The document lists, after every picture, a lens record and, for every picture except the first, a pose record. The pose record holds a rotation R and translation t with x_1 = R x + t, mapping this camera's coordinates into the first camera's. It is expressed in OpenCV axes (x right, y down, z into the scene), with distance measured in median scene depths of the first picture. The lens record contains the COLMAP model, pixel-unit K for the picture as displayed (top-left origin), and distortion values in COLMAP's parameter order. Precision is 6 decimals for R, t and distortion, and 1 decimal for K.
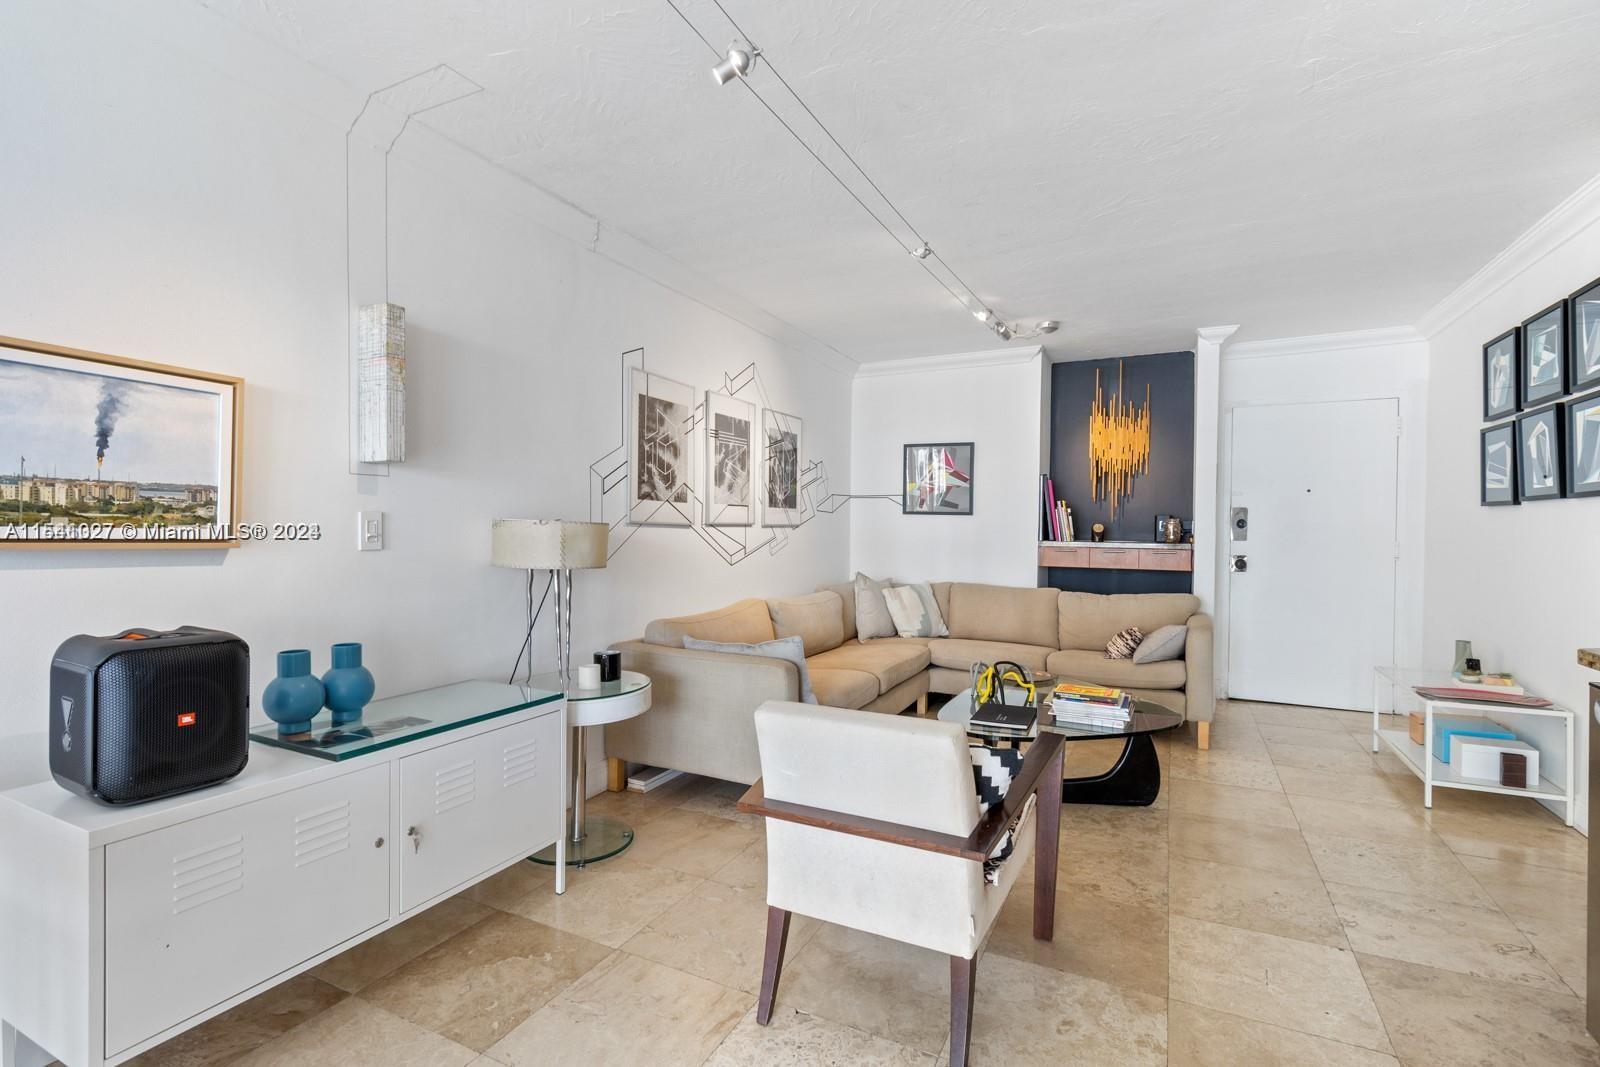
lens RADIAL K [[745.8, 0, 803.4], [0, 745.8, 541.0], [0, 0, 1]] dist [0.001554, -0.000040]
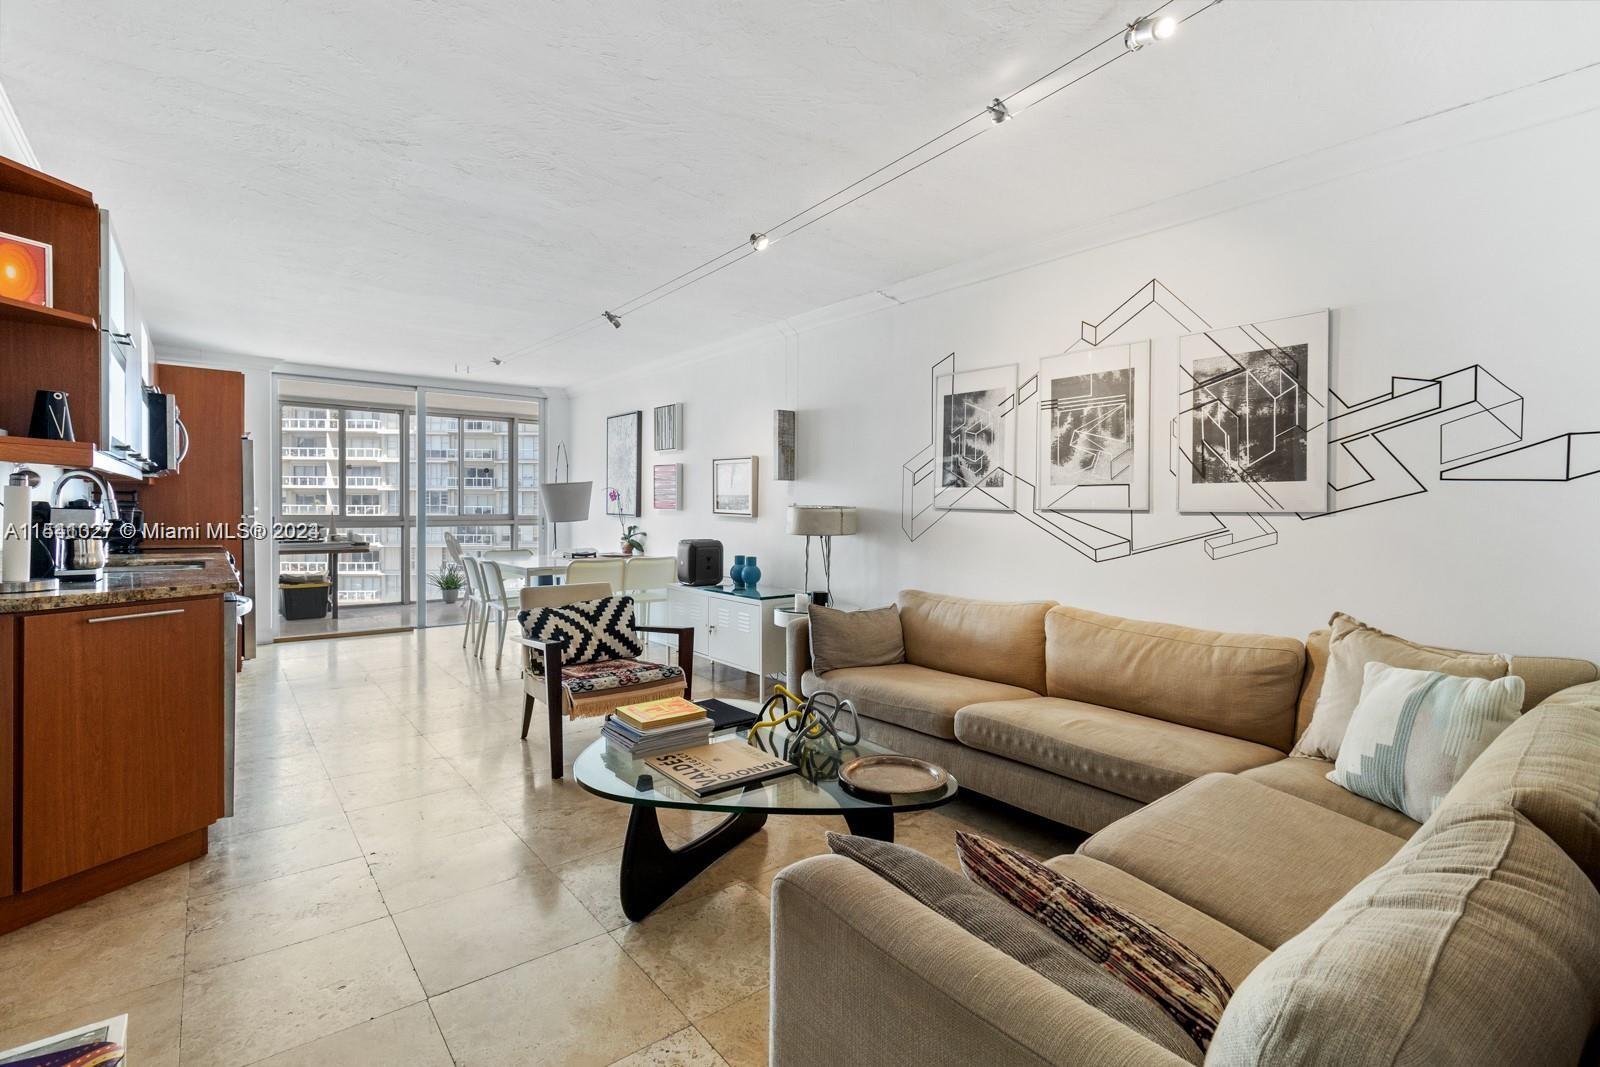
lens RADIAL K [[745.8, 0, 790.6], [0, 745.8, 523.9], [0, 0, 1]] dist [0.001554, -0.000040]
pose [[-0.435273, 0.014098, -0.900188, 0.856130], [-0.024655, 0.999316, 0.027572, -0.023843], [0.899961, 0.034195, -0.434628, 1.200802]]
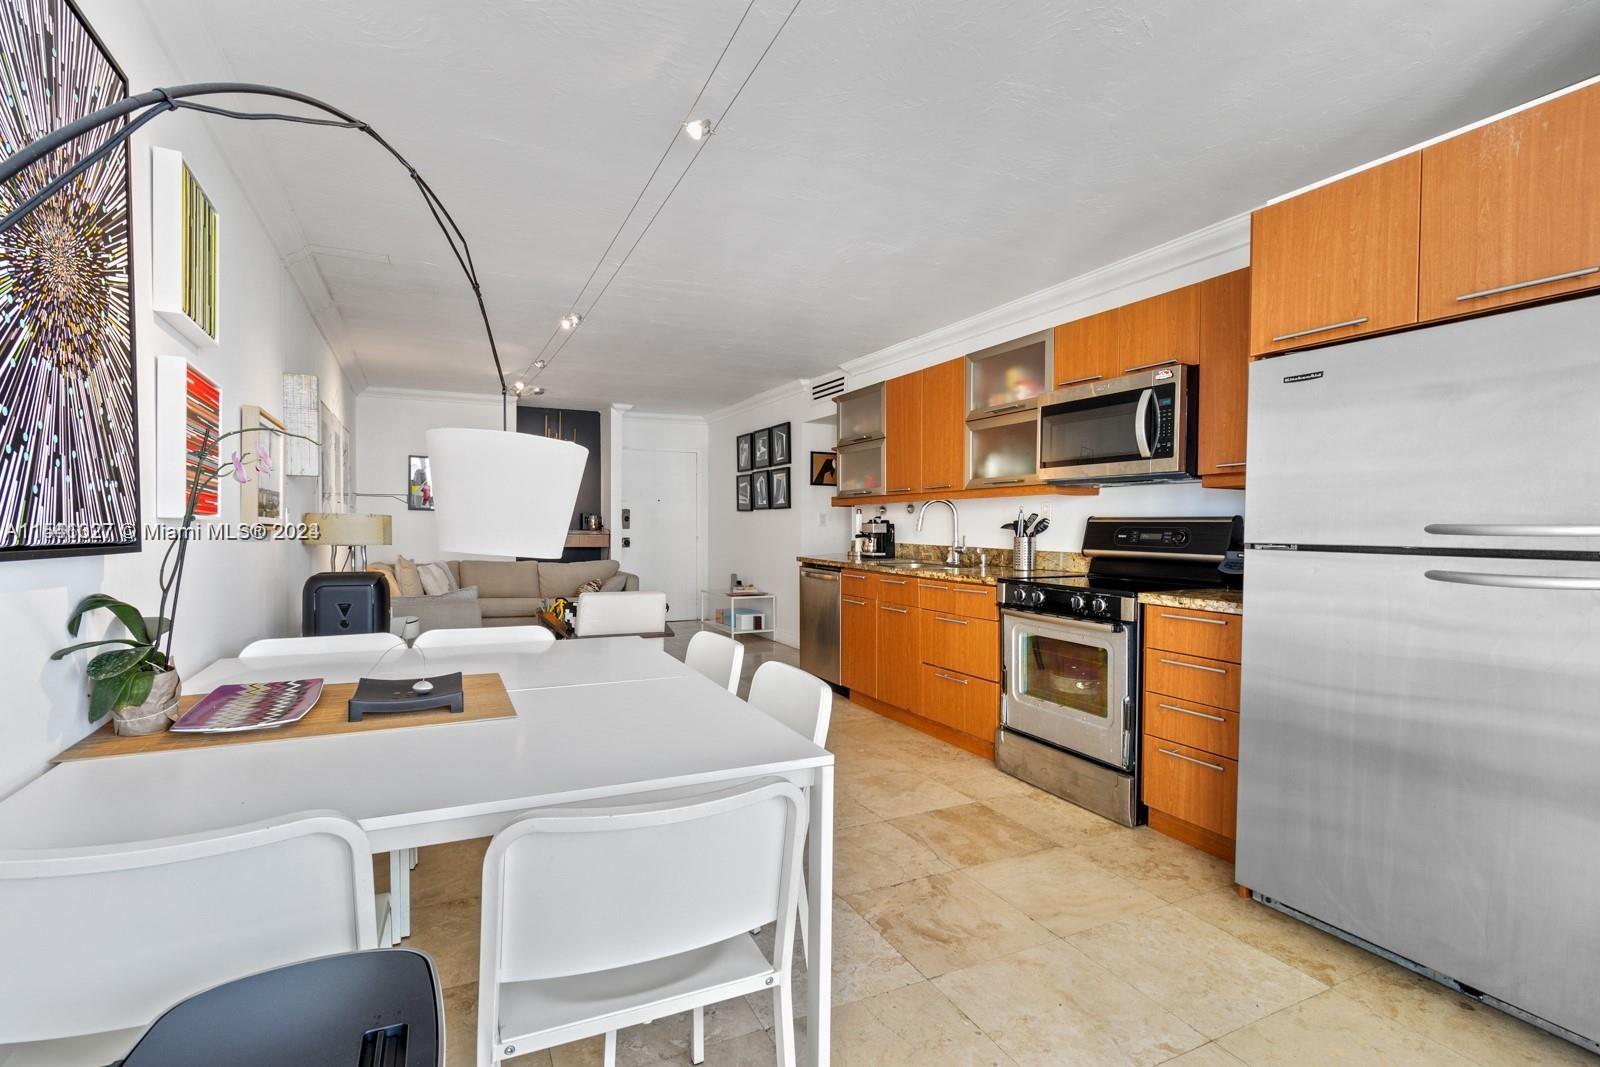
lens RADIAL K [[745.8, 0, 787.0], [0, 745.8, 534.7], [0, 0, 1]] dist [0.001554, -0.000040]
pose [[0.618676, -0.011384, 0.785564, -0.701411], [0.012966, 0.999907, 0.004279, 0.014044], [-0.785539, 0.007538, 0.618766, -0.448198]]
